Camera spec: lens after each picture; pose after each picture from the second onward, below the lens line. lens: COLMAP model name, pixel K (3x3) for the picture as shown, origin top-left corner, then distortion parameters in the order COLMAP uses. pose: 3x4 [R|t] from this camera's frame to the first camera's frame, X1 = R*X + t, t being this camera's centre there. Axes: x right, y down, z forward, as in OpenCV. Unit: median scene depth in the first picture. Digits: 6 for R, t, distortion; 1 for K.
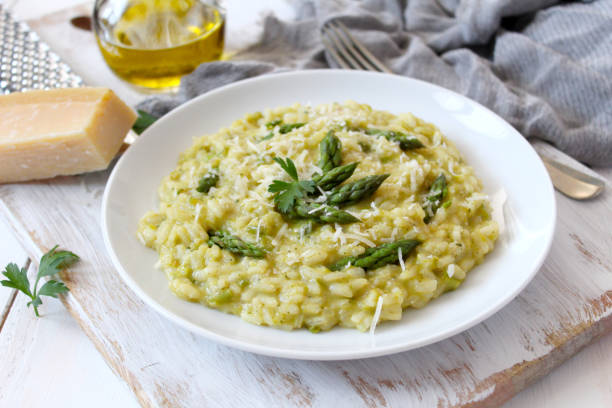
lens RADIAL K [[902.0, 0, 306.0], [0, 902.0, 204.0], [0, 0, 1]] dist [-0.035019, -0.007796]
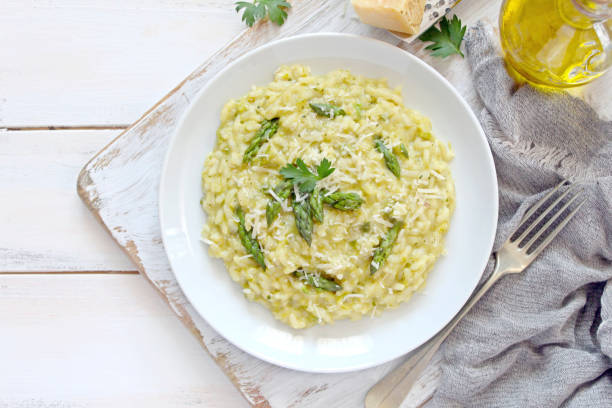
lens RADIAL K [[902.0, 0, 306.0], [0, 902.0, 204.0], [0, 0, 1]] dist [-0.035019, -0.007796]
pose [[0.077822, 0.996543, -0.029084, 0.066448], [-0.604139, 0.070344, 0.793768, -1.084094], [0.793070, -0.044202, 0.607525, 0.184728]]
